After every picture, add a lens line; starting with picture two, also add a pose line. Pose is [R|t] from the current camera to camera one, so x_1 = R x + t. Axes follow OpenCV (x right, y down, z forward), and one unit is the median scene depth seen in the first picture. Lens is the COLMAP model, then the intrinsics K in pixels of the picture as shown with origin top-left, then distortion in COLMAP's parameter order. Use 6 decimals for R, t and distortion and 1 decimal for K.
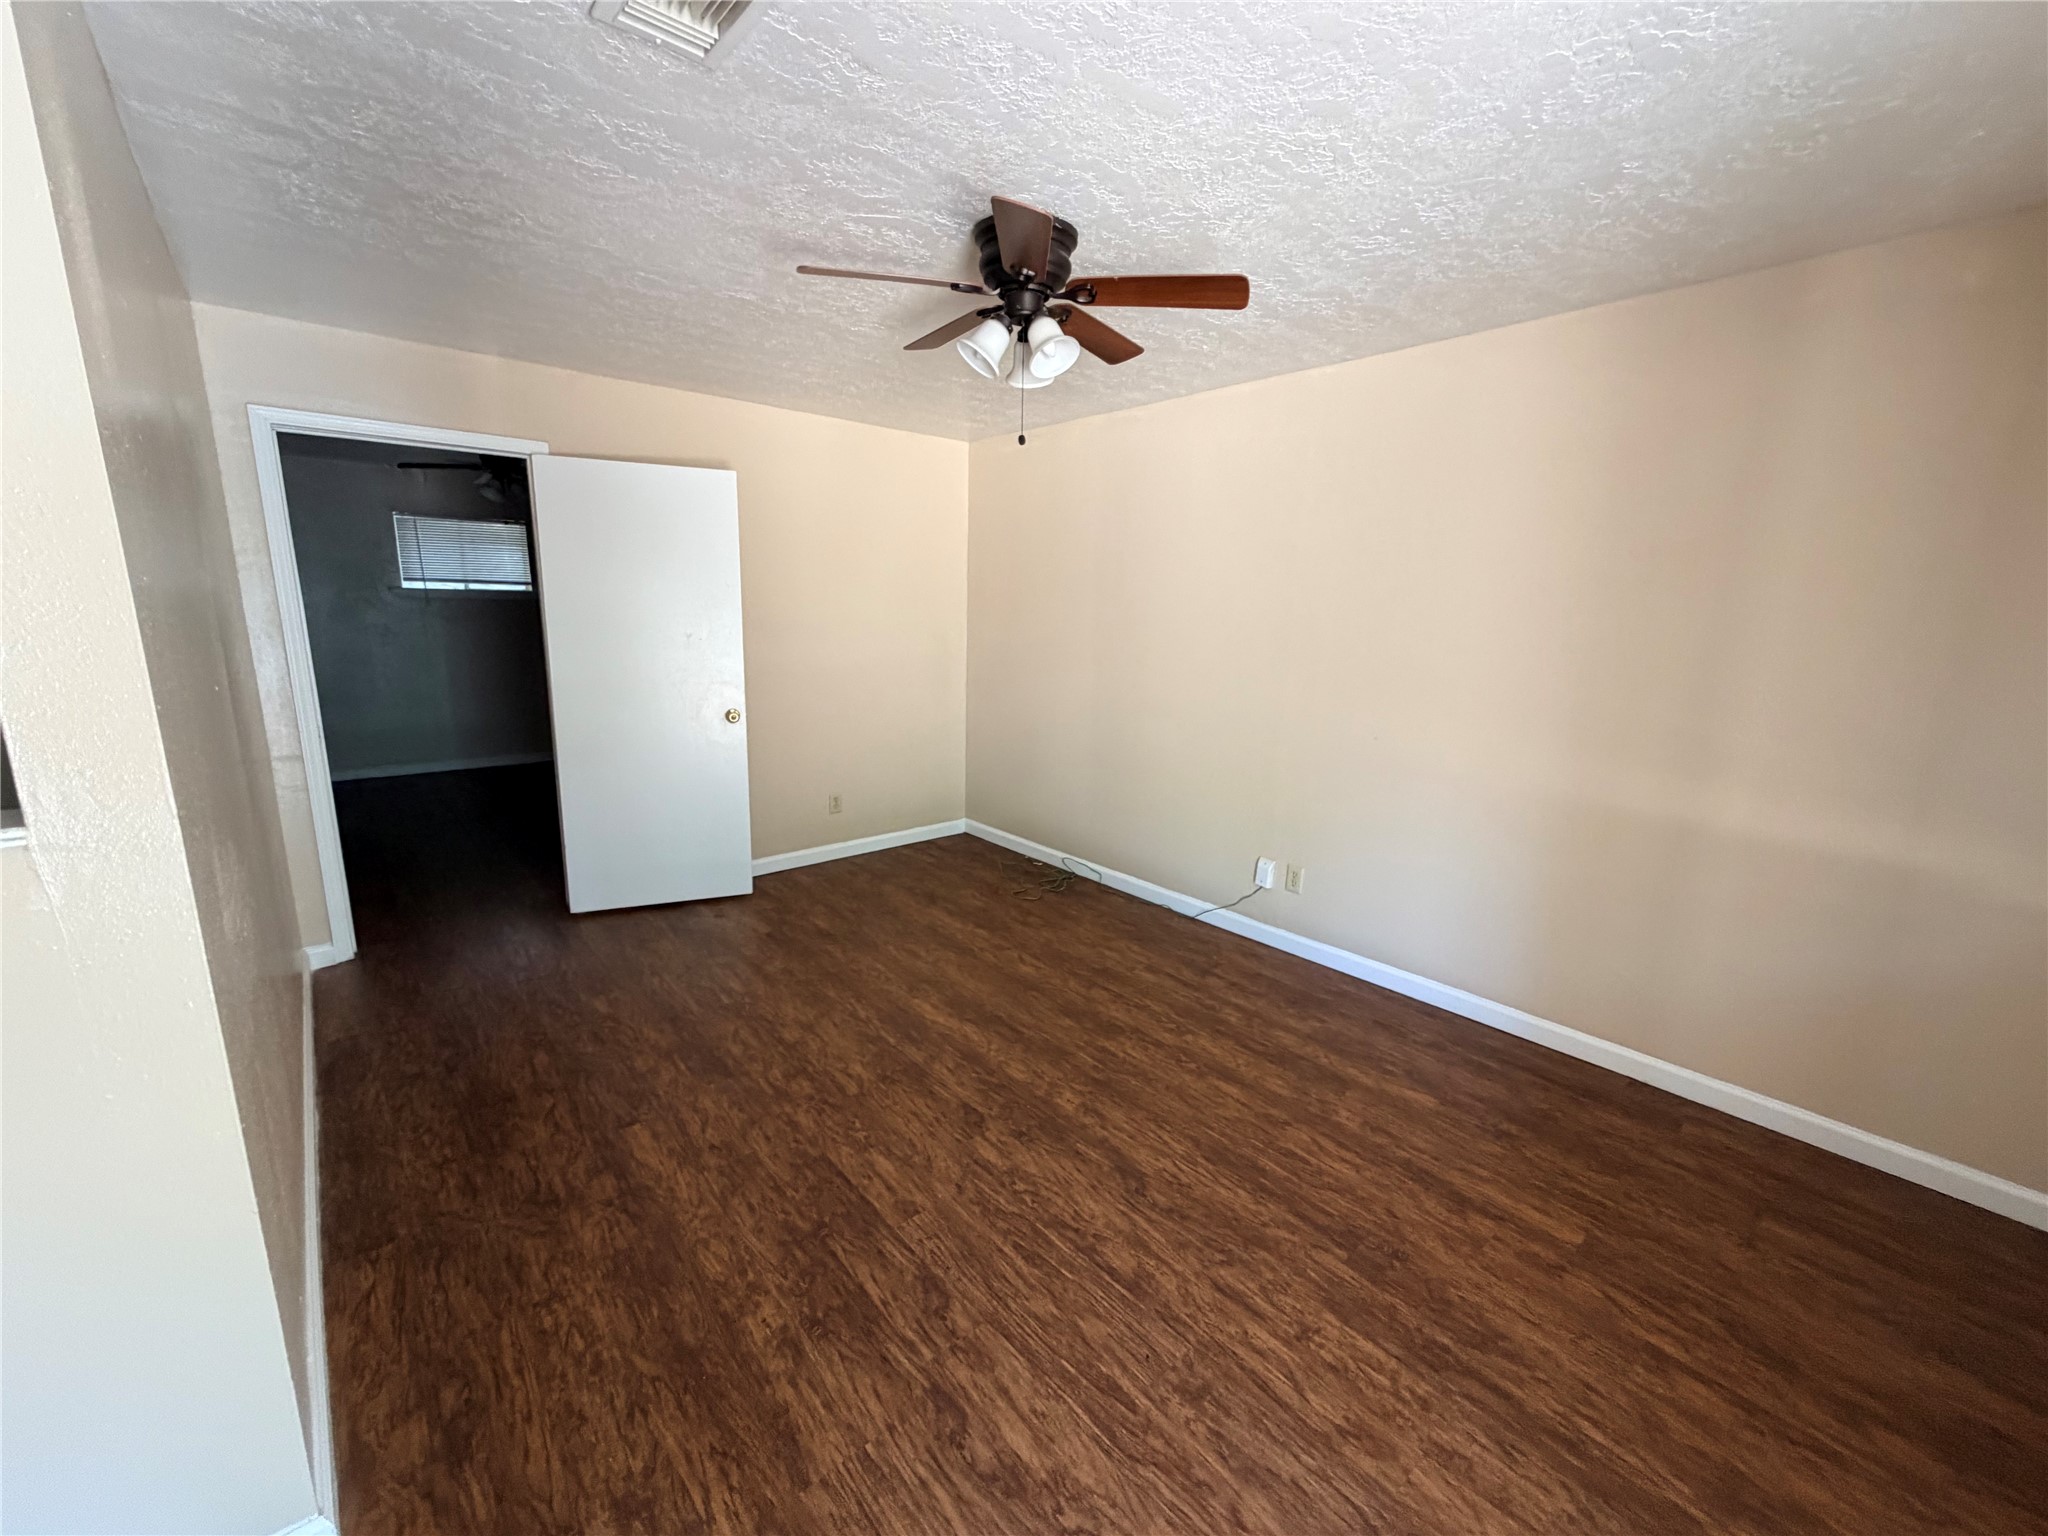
lens RADIAL K [[812.0, 0, 1028.3], [0, 812.0, 765.9], [0, 0, 1]] dist [-0.001743, 0.000272]
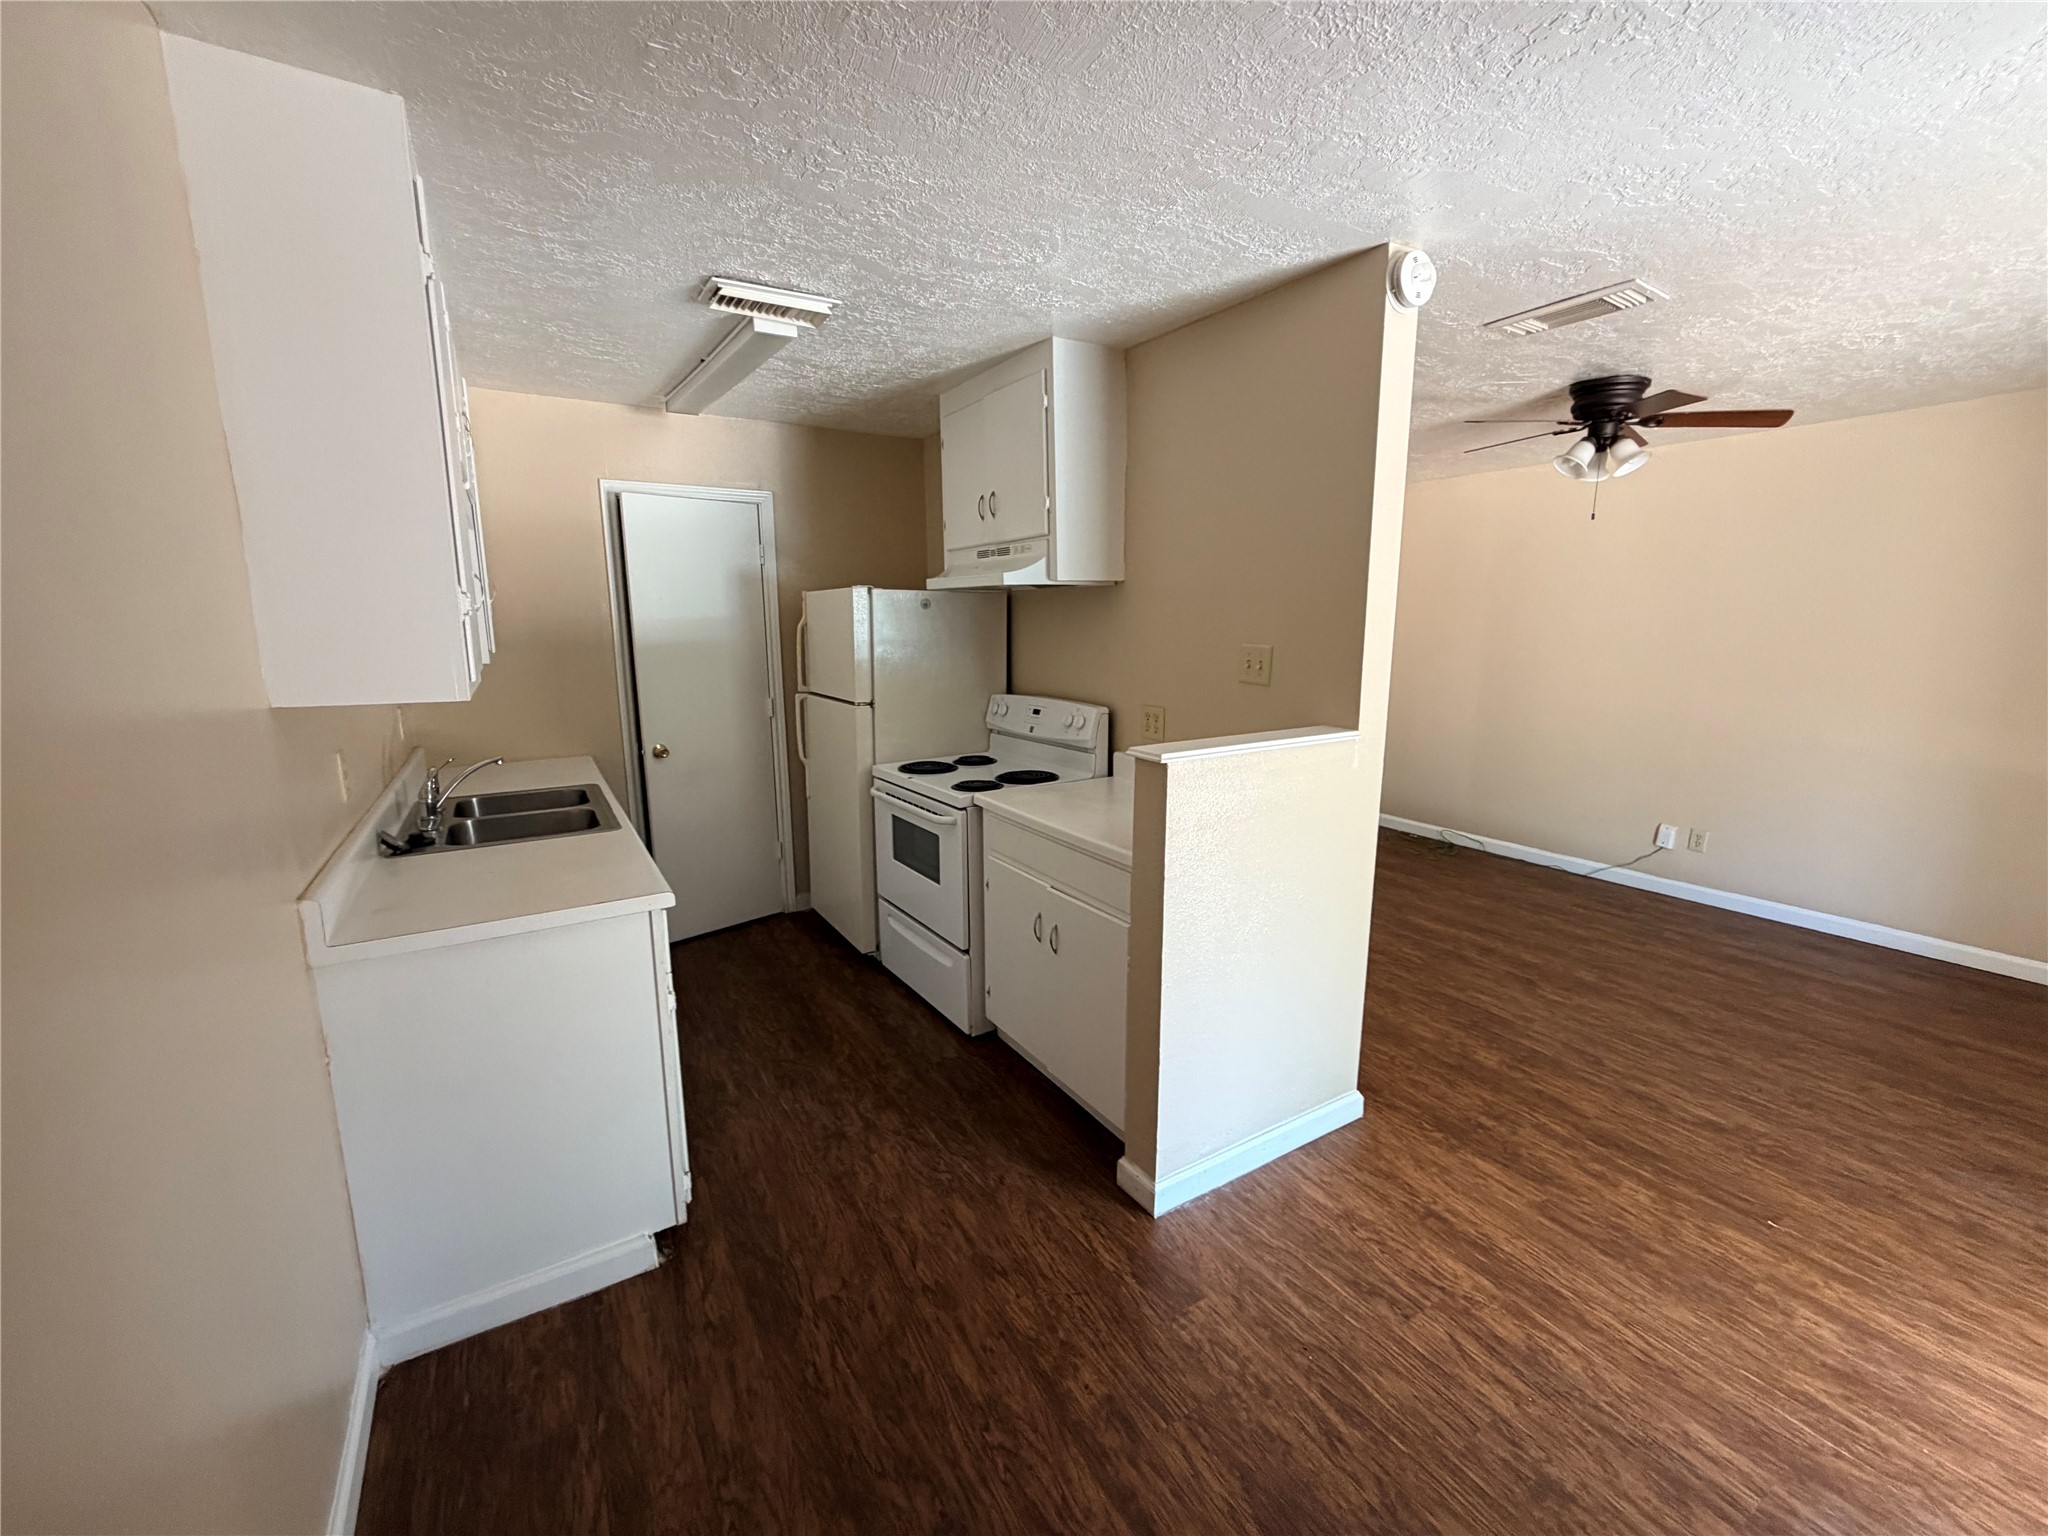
lens RADIAL K [[812.0, 0, 1028.3], [0, 812.0, 765.9], [0, 0, 1]] dist [-0.001743, 0.000272]
pose [[0.986222, 0.011797, -0.165005, -0.671909], [-0.015007, 0.999721, -0.018220, 0.088793], [0.164744, 0.020446, 0.986124, -0.550678]]
